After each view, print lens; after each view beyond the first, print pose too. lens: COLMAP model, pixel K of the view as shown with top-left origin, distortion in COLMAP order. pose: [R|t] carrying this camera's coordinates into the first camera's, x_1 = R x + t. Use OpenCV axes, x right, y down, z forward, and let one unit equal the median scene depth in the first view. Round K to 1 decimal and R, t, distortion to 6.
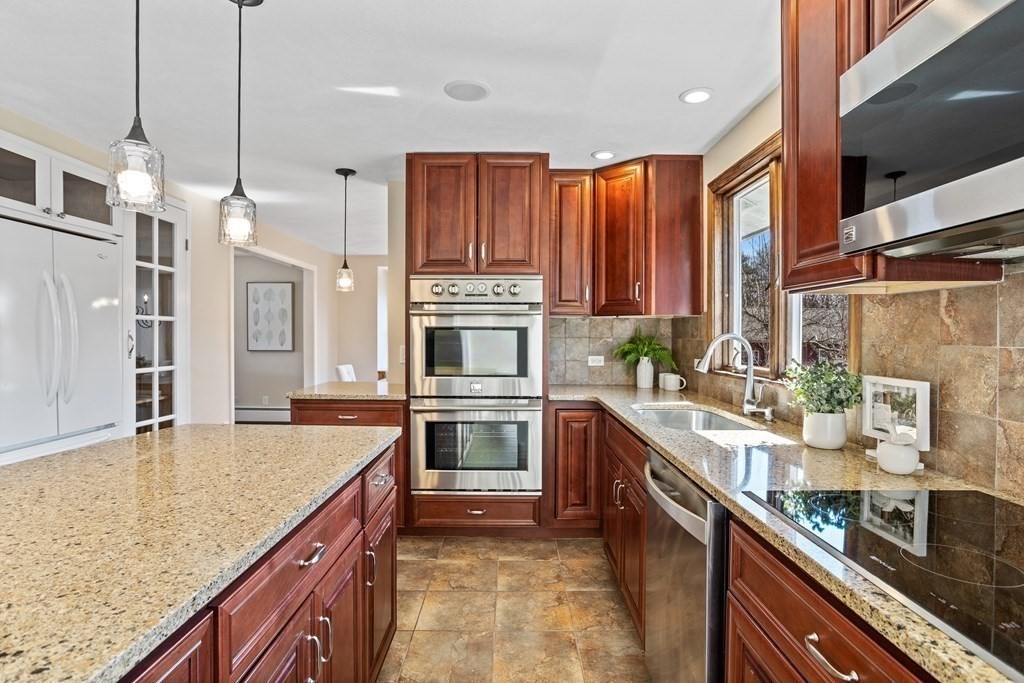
lens RADIAL K [[521.4, 0, 521.8], [0, 521.4, 341.2], [0, 0, 1]] dist [-0.021801, 0.000676]
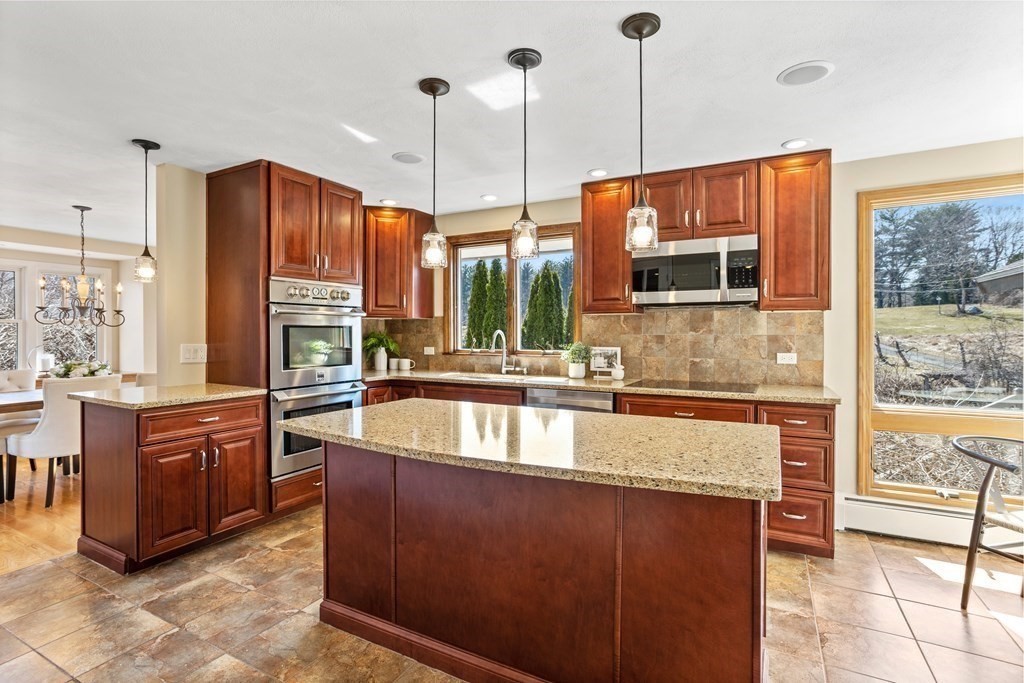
lens RADIAL K [[482.1, 0, 512.0], [0, 482.1, 341.5], [0, 0, 1]] dist [-0.019336, 0.000137]
pose [[0.489438, -0.022696, 0.871743, -0.818052], [0.014170, 0.999736, 0.018073, -0.004458], [-0.871923, 0.003506, 0.489631, 0.092475]]
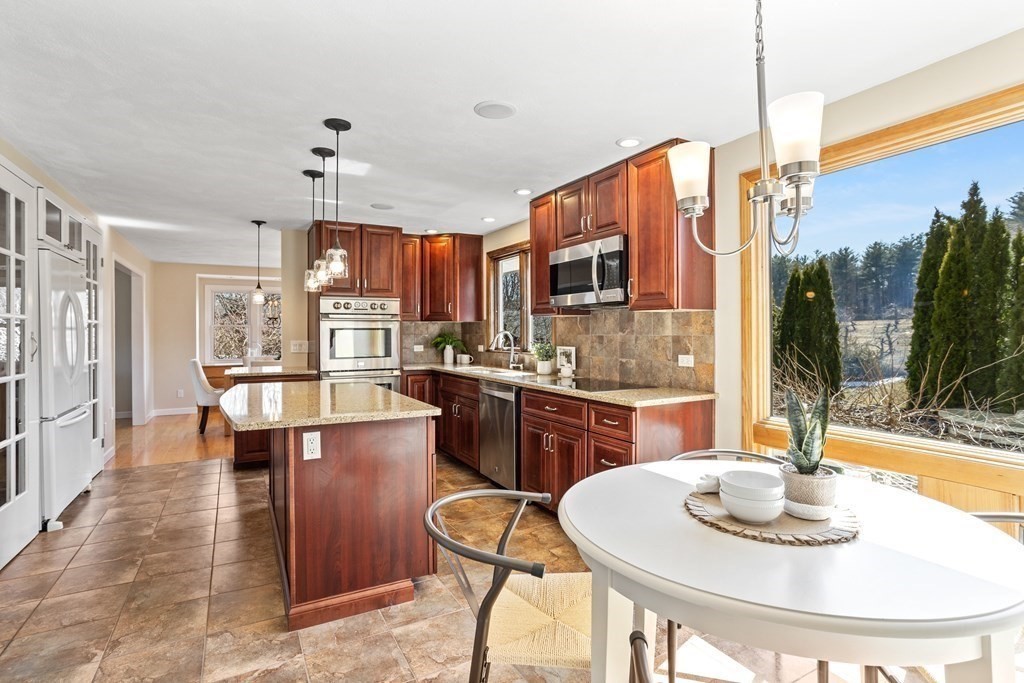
lens RADIAL K [[495.1, 0, 510.0], [0, 495.1, 333.4], [0, 0, 1]] dist [-0.019697, 0.000370]
pose [[0.883502, -0.007177, 0.468372, -0.405621], [0.012112, 0.999898, -0.007527, 0.007193], [-0.468270, 0.012323, 0.883499, -0.621176]]
